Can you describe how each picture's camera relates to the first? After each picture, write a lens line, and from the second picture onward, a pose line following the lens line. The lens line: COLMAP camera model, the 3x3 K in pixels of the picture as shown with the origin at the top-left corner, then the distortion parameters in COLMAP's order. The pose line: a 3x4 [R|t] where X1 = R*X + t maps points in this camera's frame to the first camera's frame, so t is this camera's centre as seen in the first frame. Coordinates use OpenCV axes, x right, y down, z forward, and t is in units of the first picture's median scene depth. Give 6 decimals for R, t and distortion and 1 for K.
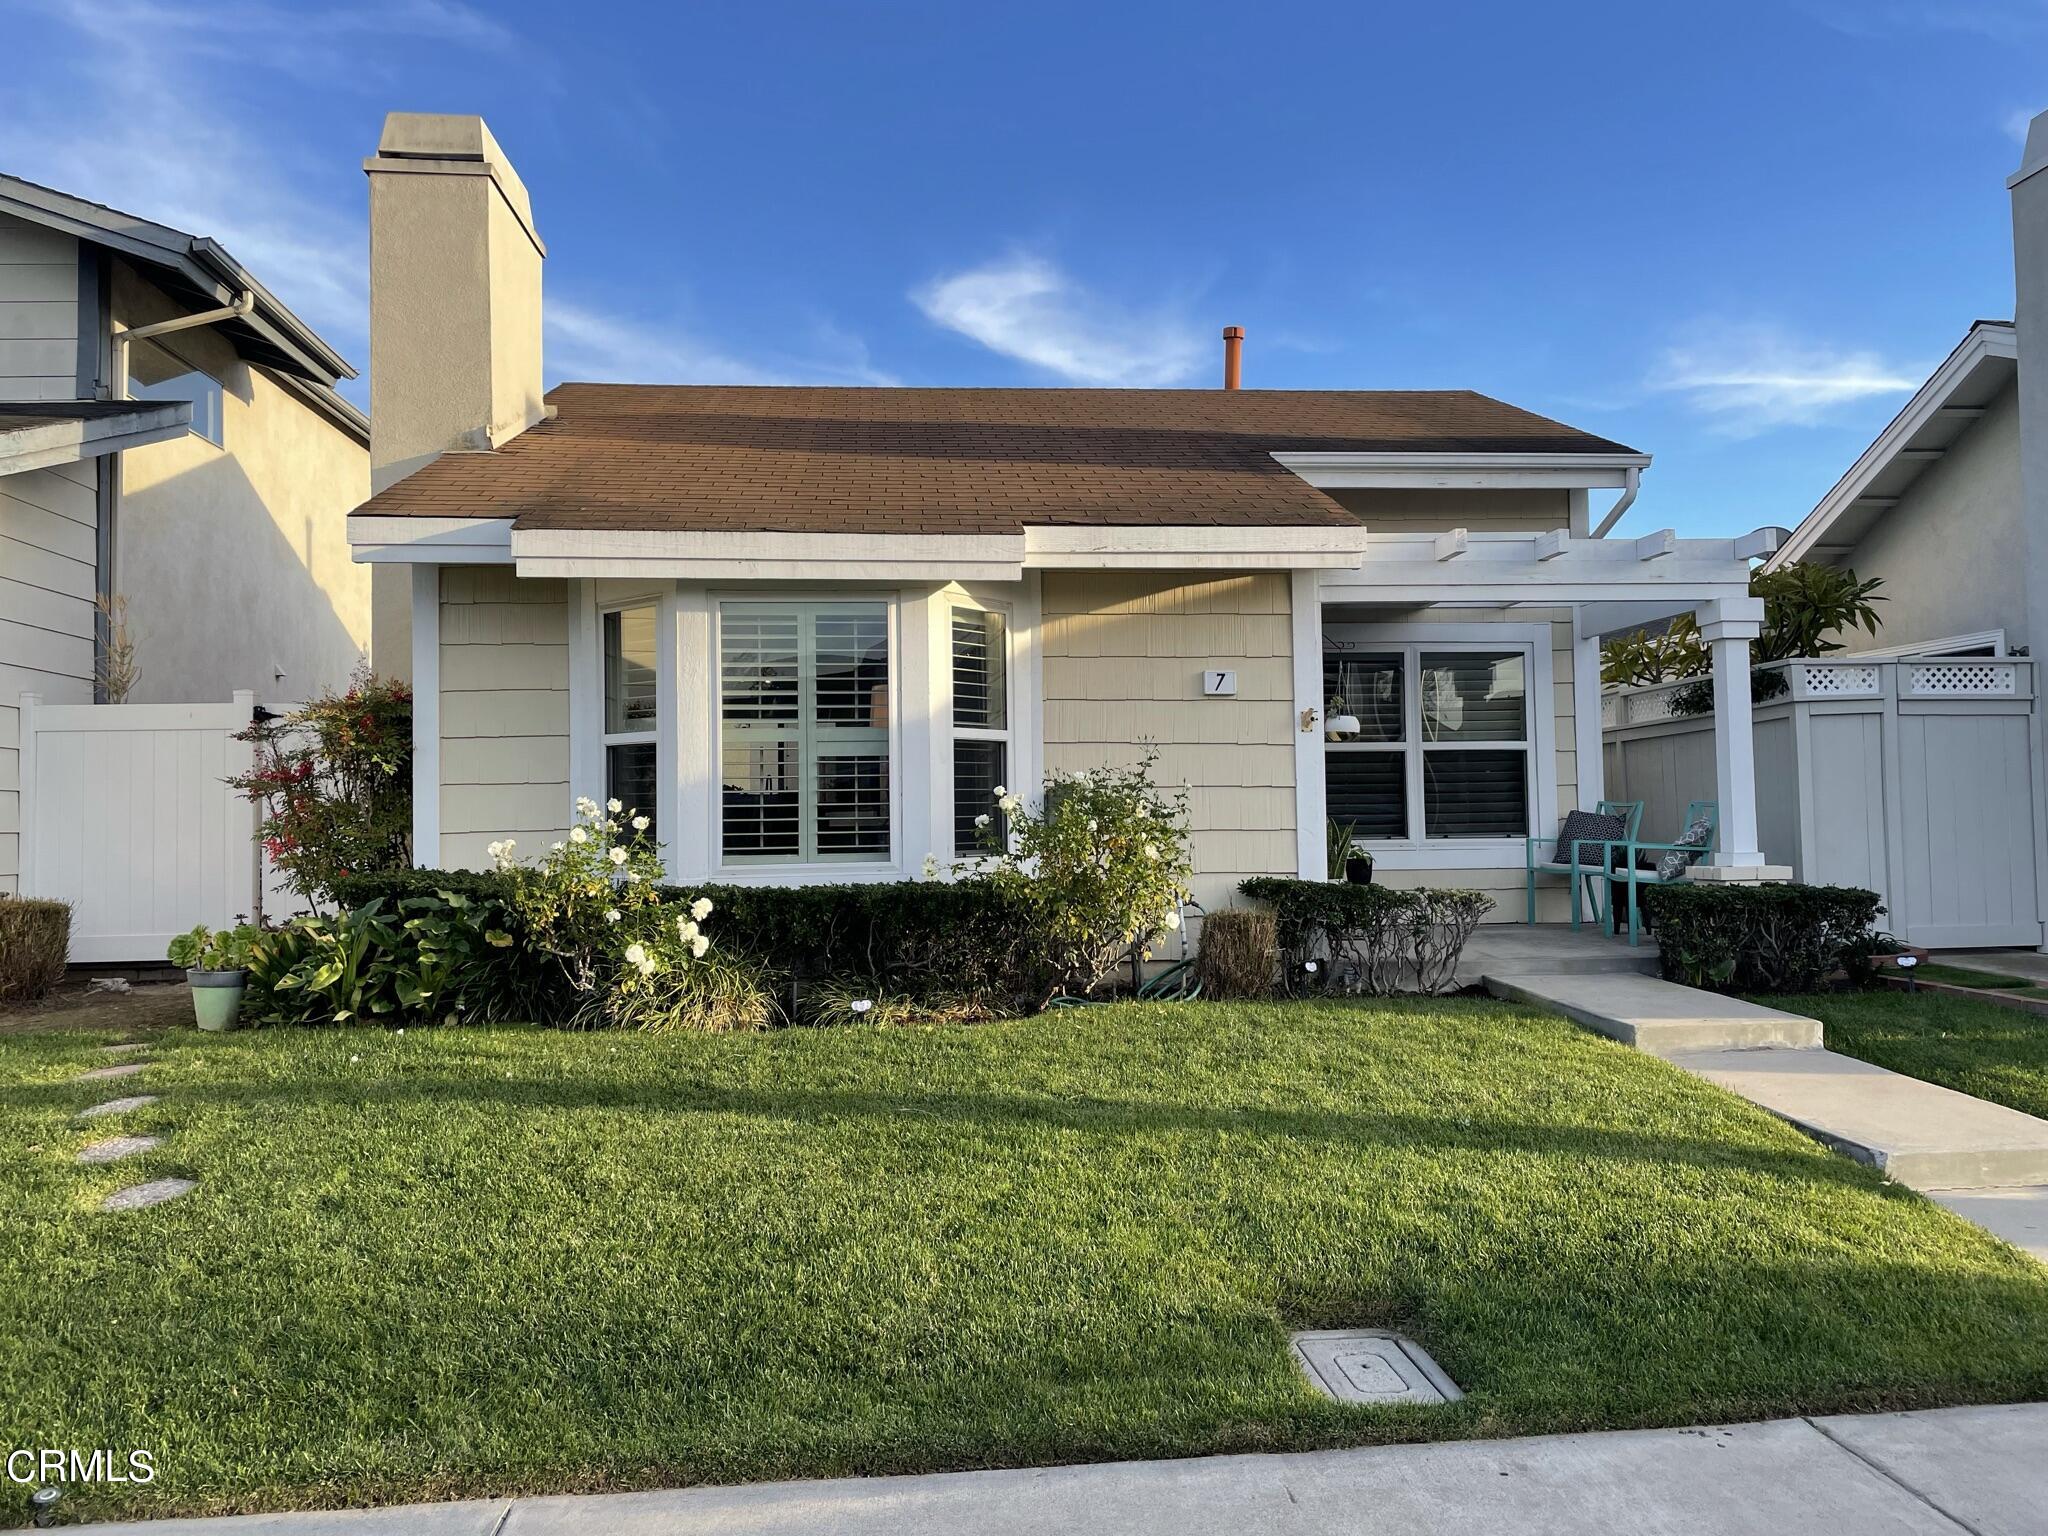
lens RADIAL K [[1553.8, 0, 1052.0], [0, 1553.8, 722.9], [0, 0, 1]] dist [0.107807, -0.145268]
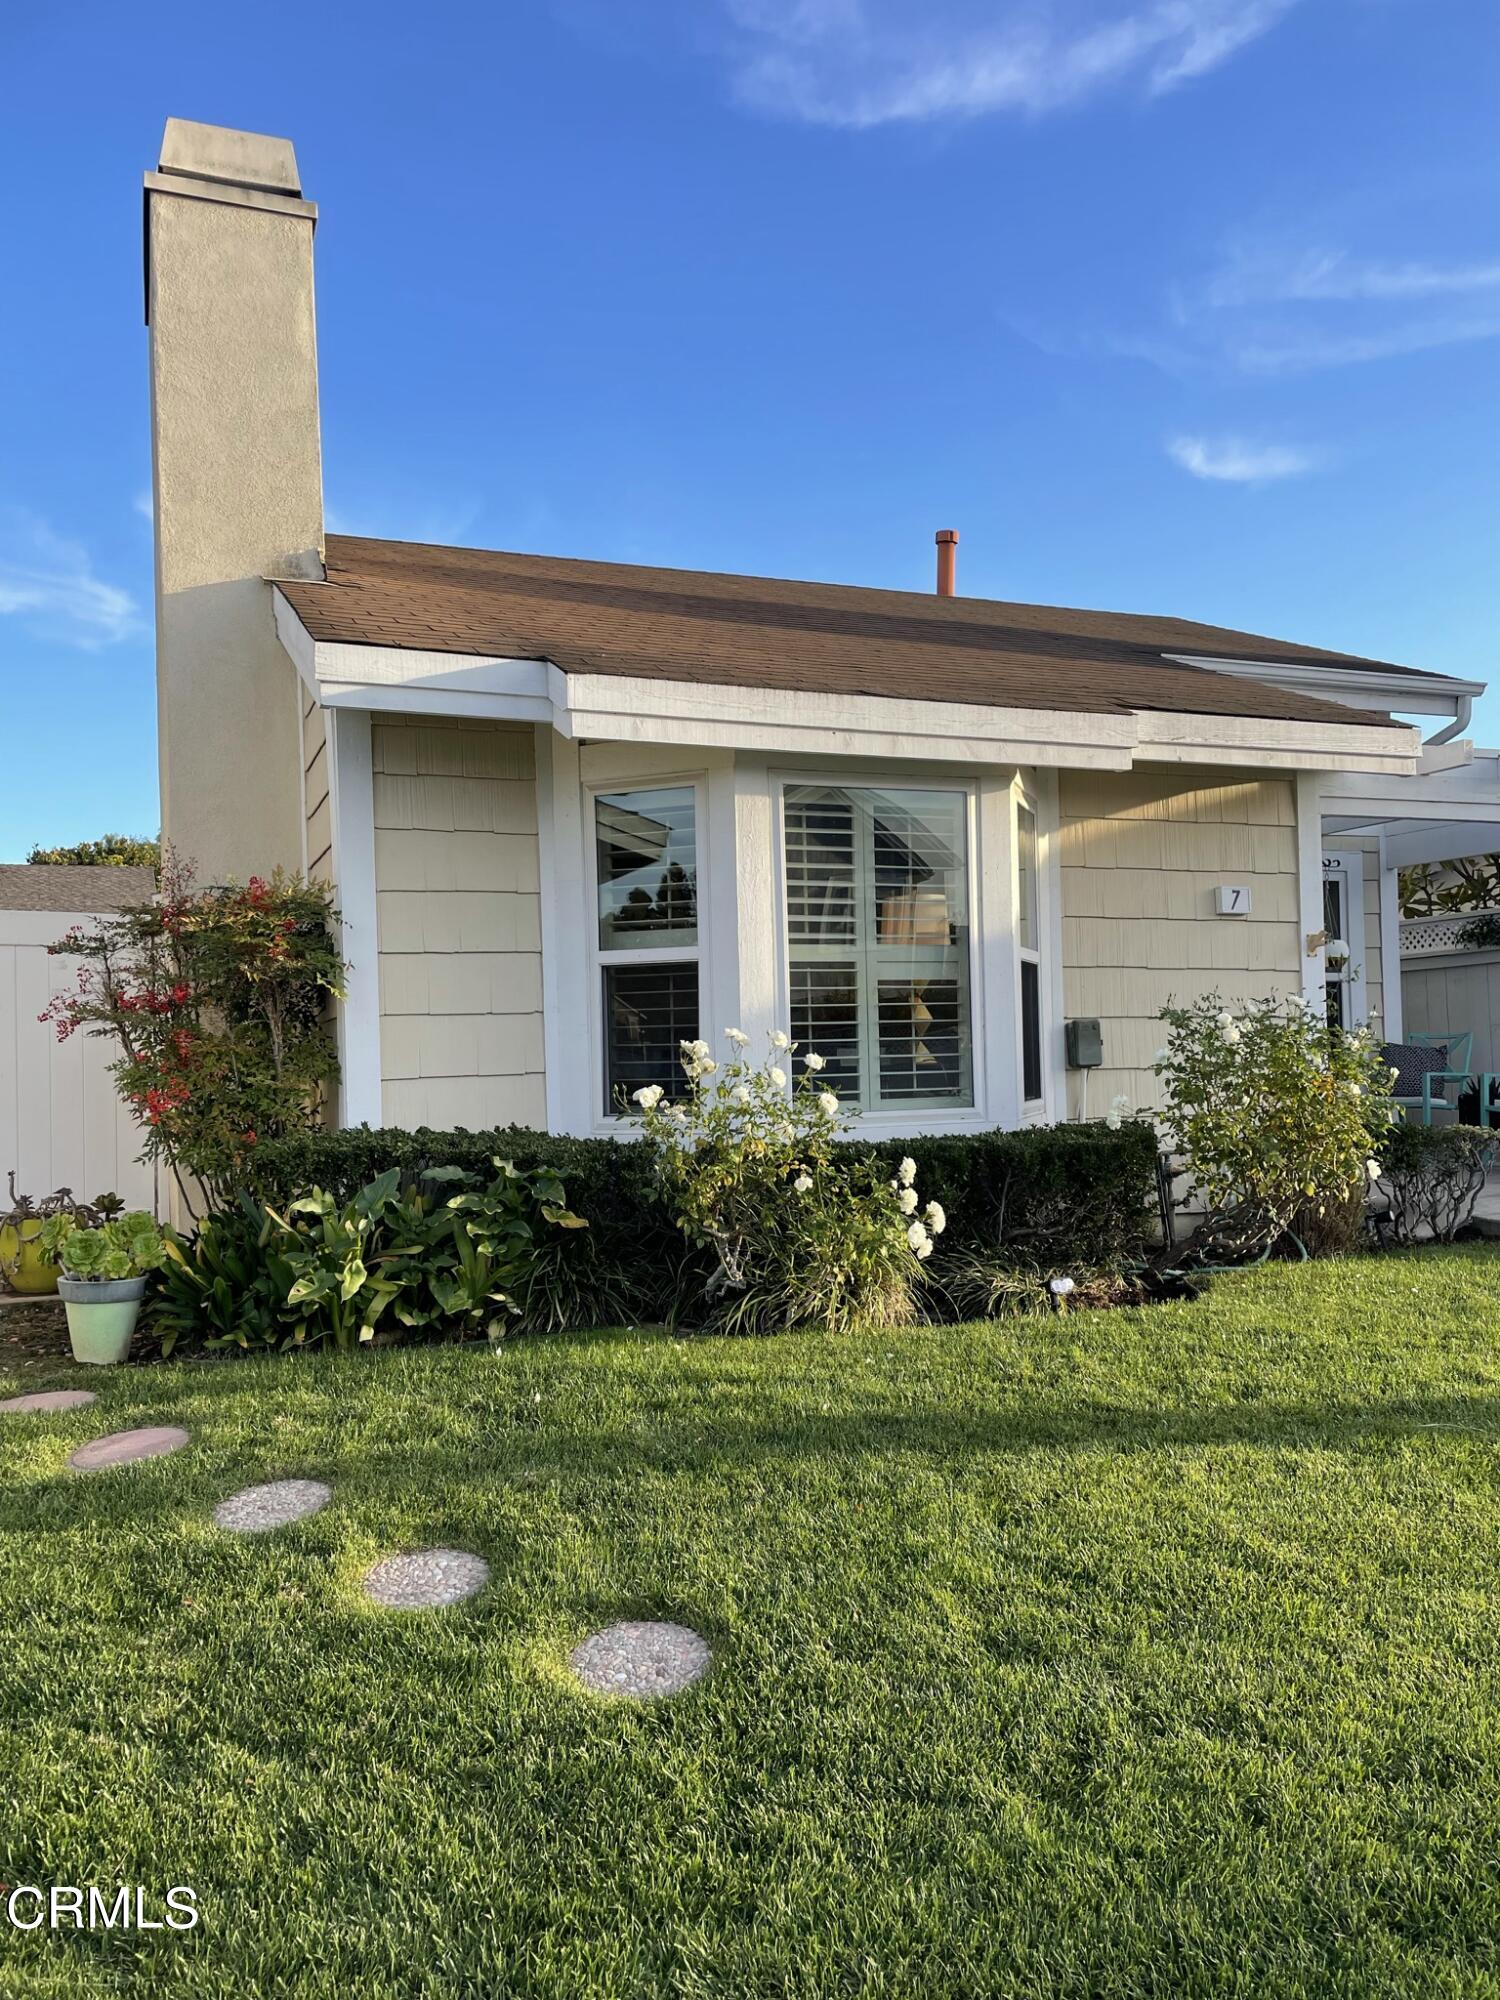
lens RADIAL K [[1517.4, 0, 738.4], [0, 1517.4, 998.5], [0, 0, 1]] dist [0.107807, -0.145268]
pose [[0.956122, 0.001189, 0.292965, -0.435745], [-0.006994, 0.999799, 0.018769, 0.016253], [-0.292884, -0.019995, 0.955939, 0.252558]]
